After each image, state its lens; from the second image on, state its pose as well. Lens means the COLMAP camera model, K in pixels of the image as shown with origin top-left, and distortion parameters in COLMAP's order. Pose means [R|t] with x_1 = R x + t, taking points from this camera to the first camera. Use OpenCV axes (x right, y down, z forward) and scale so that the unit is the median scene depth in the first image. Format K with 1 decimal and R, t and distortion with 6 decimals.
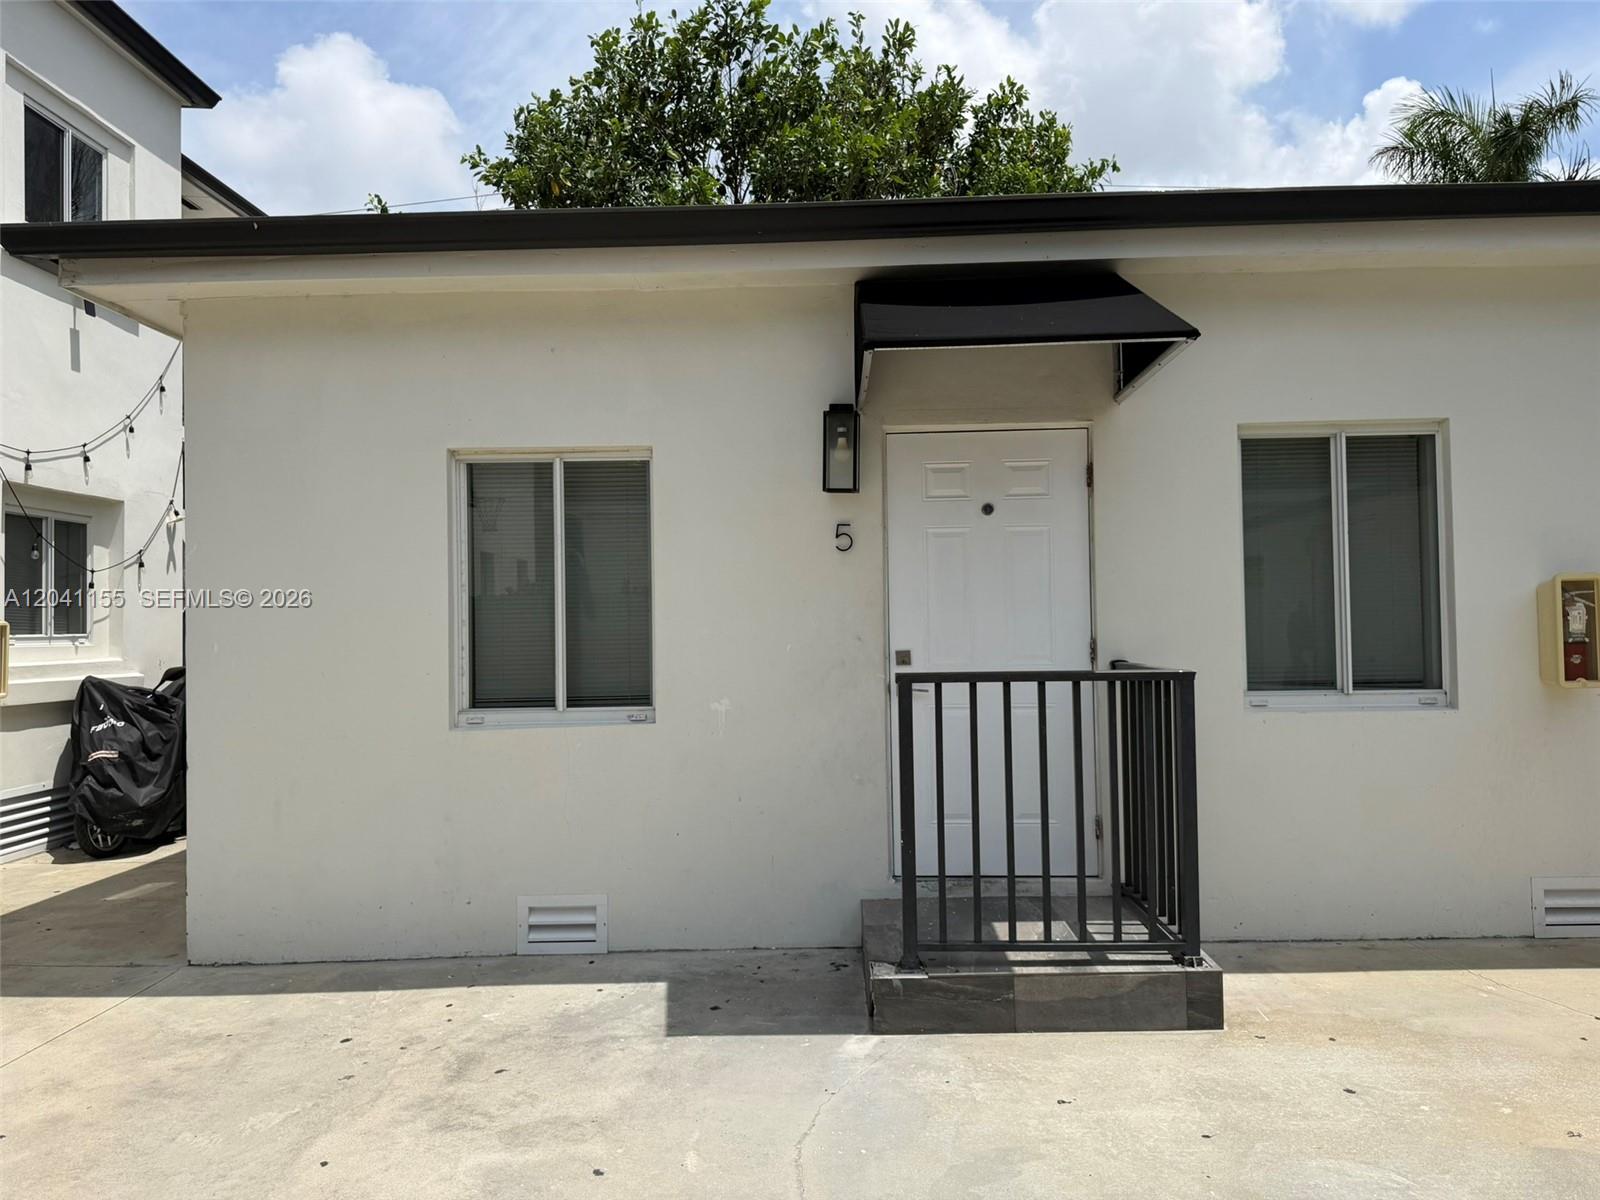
lens RADIAL K [[1118.1, 0, 800.0], [0, 1118.1, 600.0], [0, 0, 1]] dist [0.055377, -0.056501]
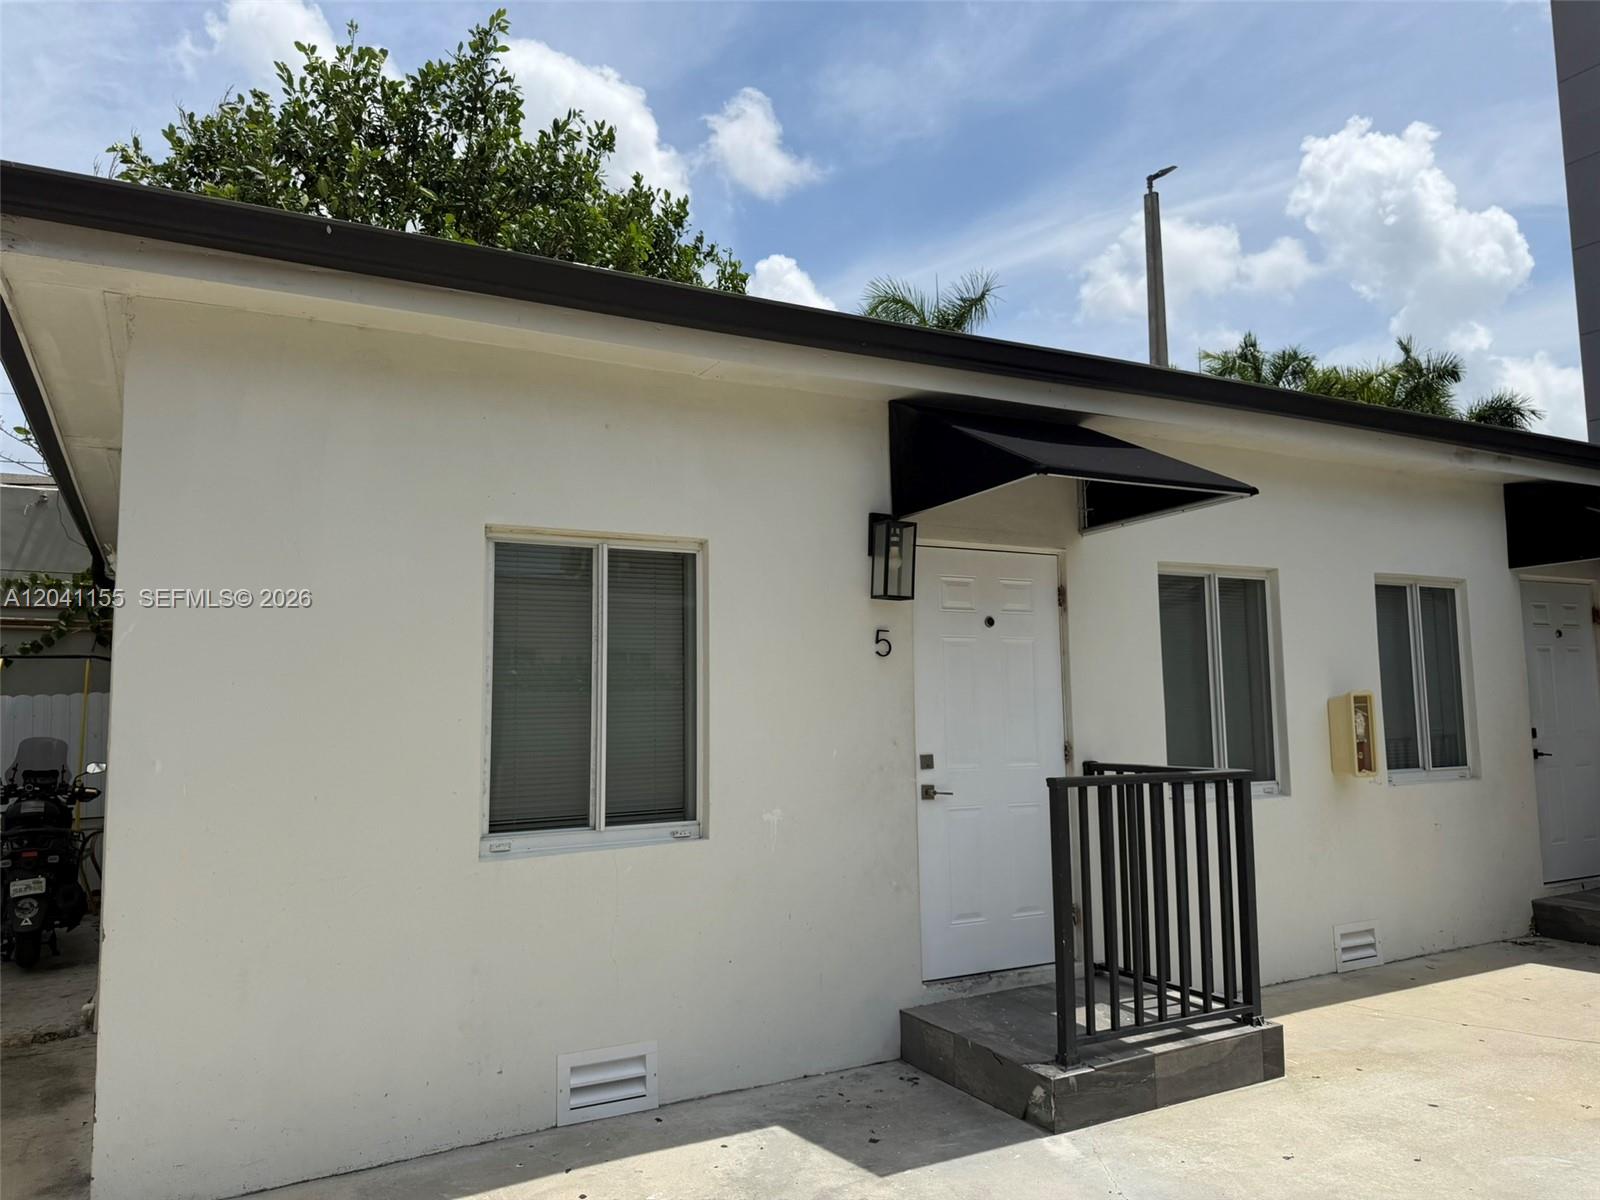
lens RADIAL K [[1138.0, 0, 800.0], [0, 1138.0, 600.0], [0, 0, 1]] dist [0.006241, 0.005788]
pose [[0.867460, 0.053376, 0.494636, -0.547938], [-0.010495, 0.995970, -0.089071, -0.003118], [-0.497397, 0.072074, 0.864524, 0.149321]]
